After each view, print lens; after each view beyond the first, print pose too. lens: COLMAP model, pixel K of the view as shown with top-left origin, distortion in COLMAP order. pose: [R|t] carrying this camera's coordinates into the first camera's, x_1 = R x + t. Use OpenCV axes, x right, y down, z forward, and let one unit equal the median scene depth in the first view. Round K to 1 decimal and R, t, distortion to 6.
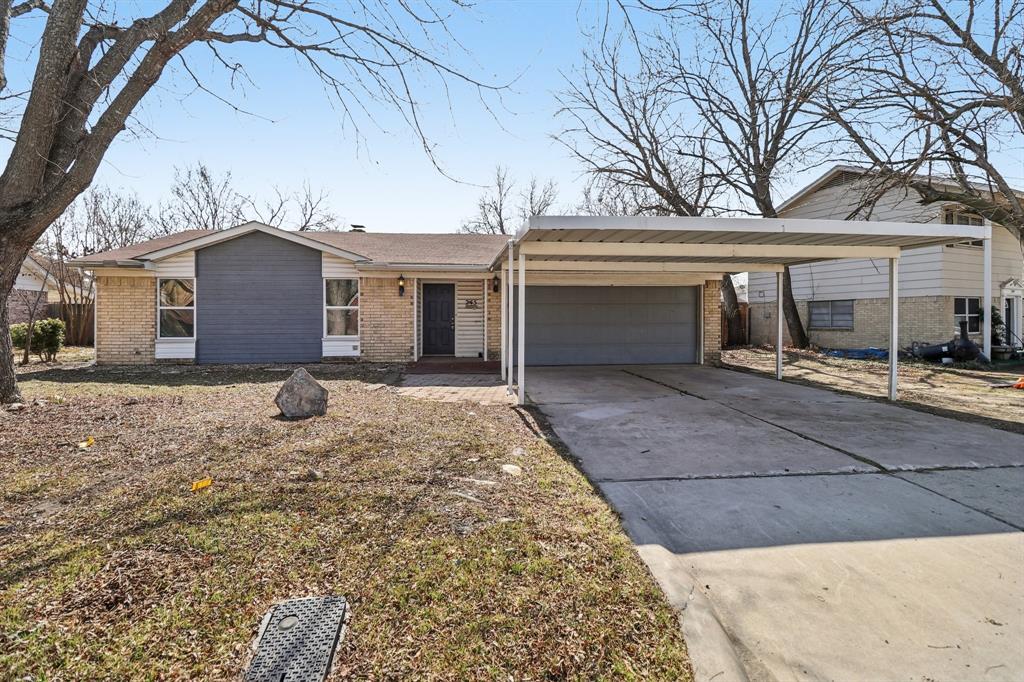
lens RADIAL K [[485.4, 0, 509.8], [0, 485.4, 322.9], [0, 0, 1]] dist [-0.001720, -0.000196]
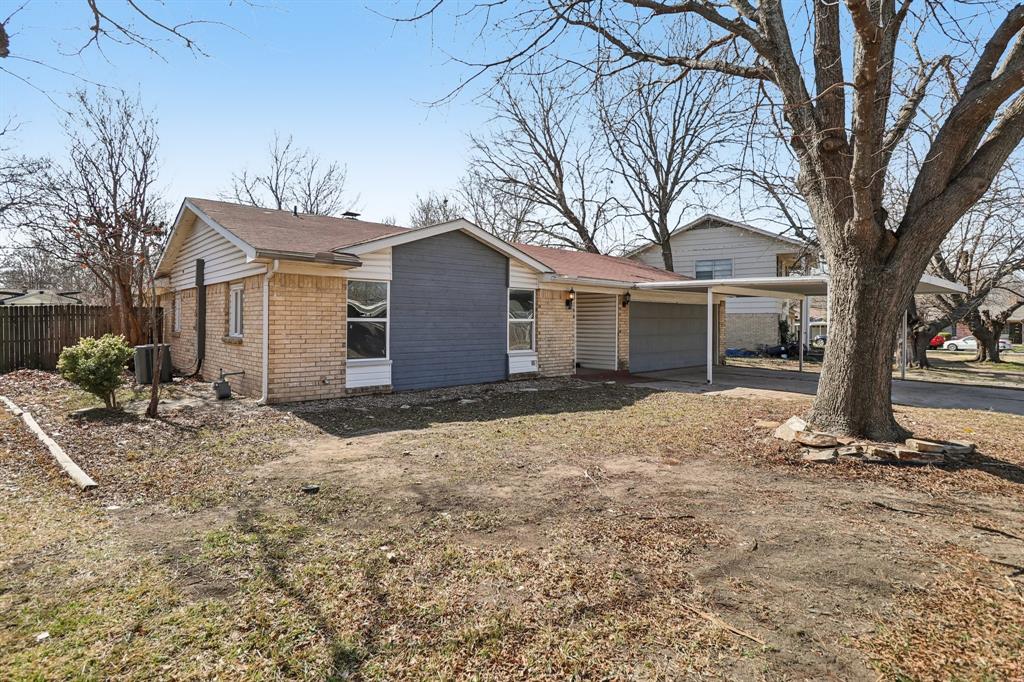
lens RADIAL K [[532.1, 0, 513.3], [0, 532.1, 325.1], [0, 0, 1]] dist [0.001216, 0.000037]
pose [[0.804600, 0.001717, 0.593815, -0.983208], [-0.001499, 0.999999, -0.000861, -0.021712], [-0.593815, -0.000197, 0.804601, 0.193247]]
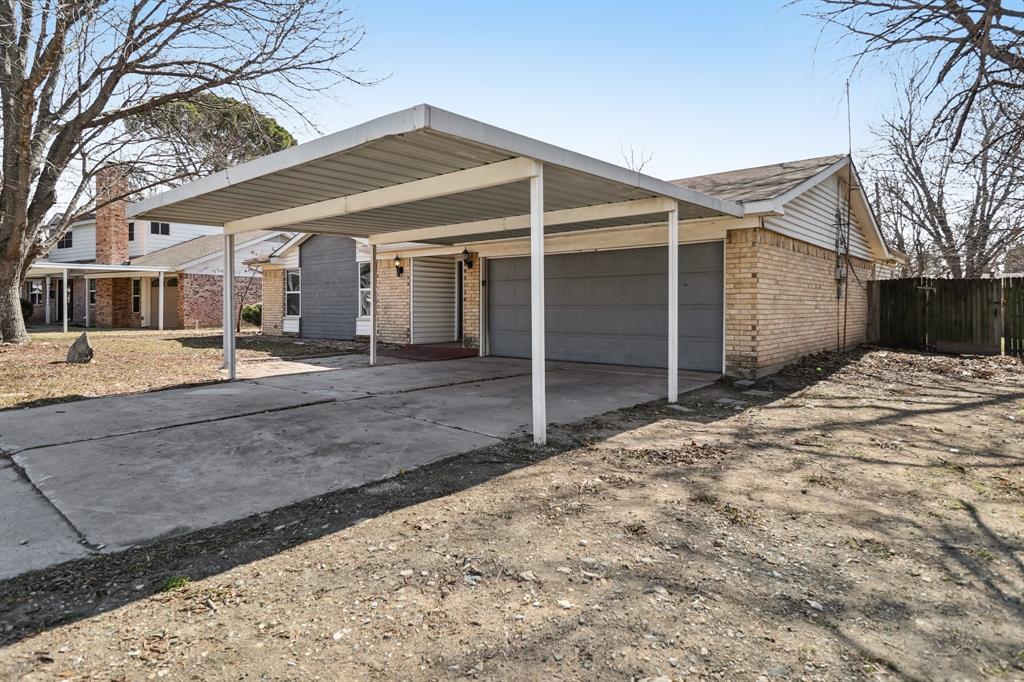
lens RADIAL K [[588.7, 0, 510.4], [0, 588.7, 300.0], [0, 0, 1]] dist [0.000513, 0.000034]
pose [[0.686050, -0.005119, -0.727536, 0.812924], [0.004082, 0.999987, -0.003186, -0.003289], [0.727543, -0.000784, 0.686062, 0.352802]]
